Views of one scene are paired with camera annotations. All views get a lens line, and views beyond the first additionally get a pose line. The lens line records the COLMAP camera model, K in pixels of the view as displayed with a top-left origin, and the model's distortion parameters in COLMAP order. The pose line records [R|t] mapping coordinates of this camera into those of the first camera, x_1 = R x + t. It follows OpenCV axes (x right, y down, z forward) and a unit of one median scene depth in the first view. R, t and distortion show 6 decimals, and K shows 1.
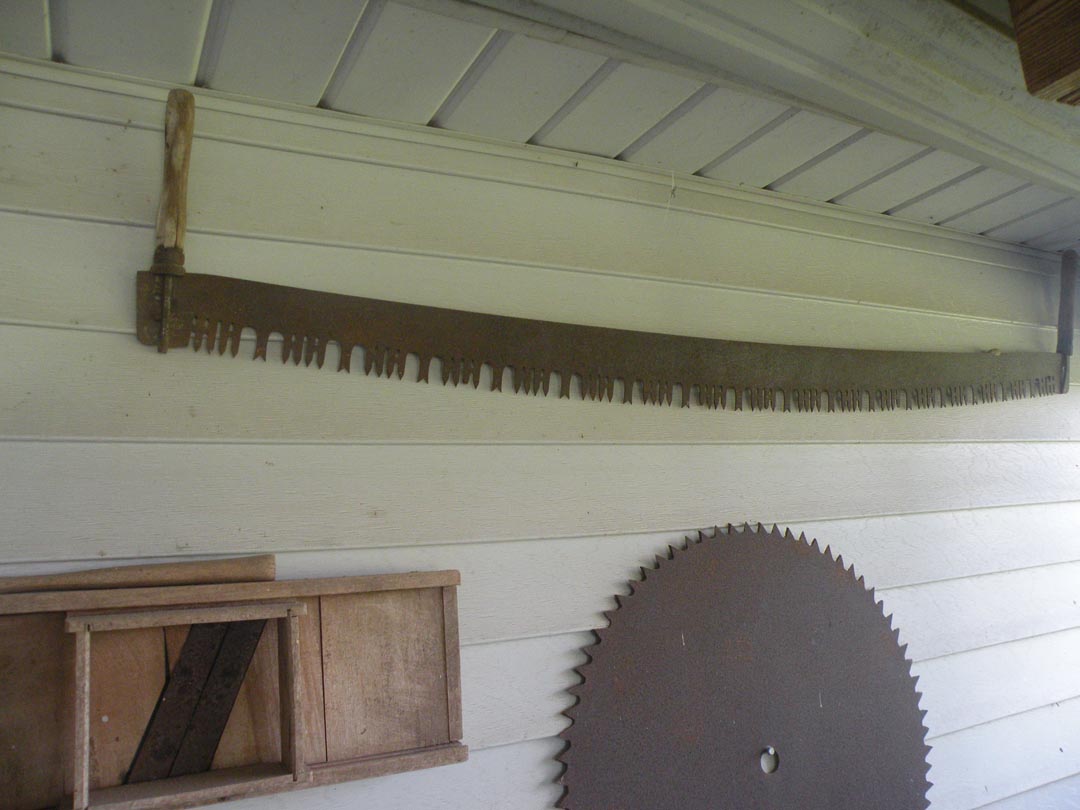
lens RADIAL K [[861.3, 0, 546.8], [0, 861.3, 405.2], [0, 0, 1]] dist [-0.169478, 0.141051]
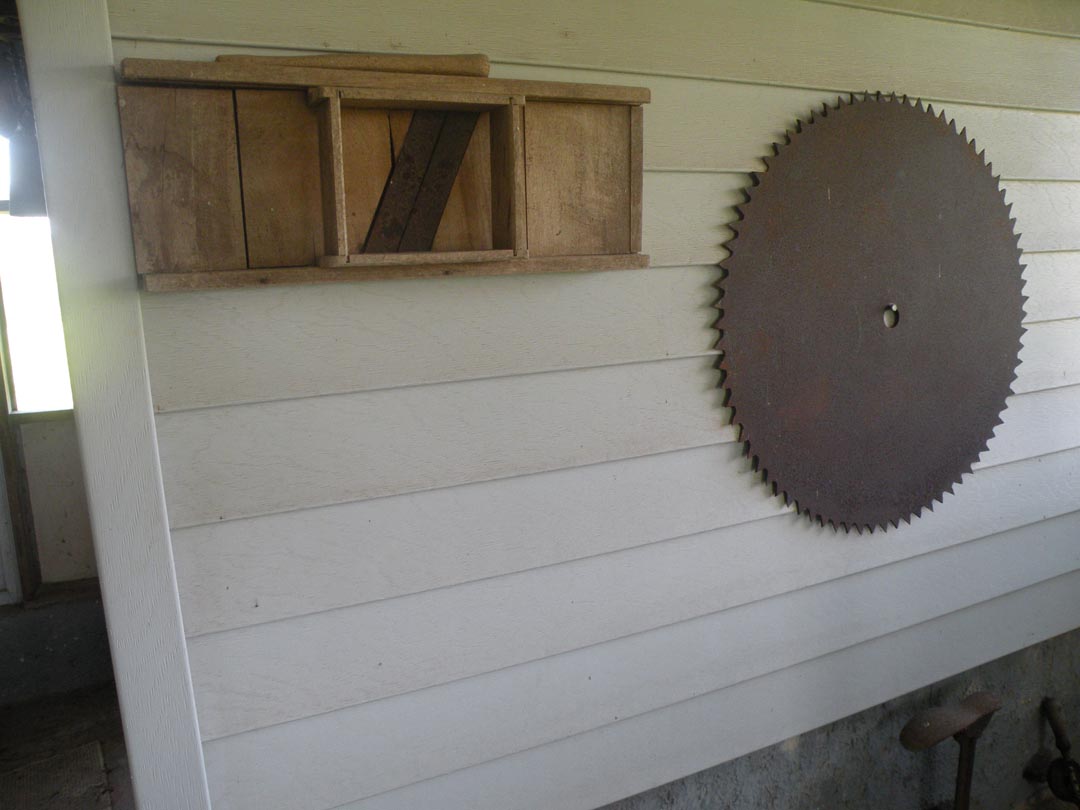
lens RADIAL K [[861.3, 0, 546.8], [0, 861.3, 405.2], [0, 0, 1]] dist [-0.169478, 0.141051]
pose [[0.998704, 0.043770, -0.025964, -0.186626], [-0.031483, 0.932211, 0.360543, 0.188942], [0.039985, -0.359259, 0.932381, -0.109981]]
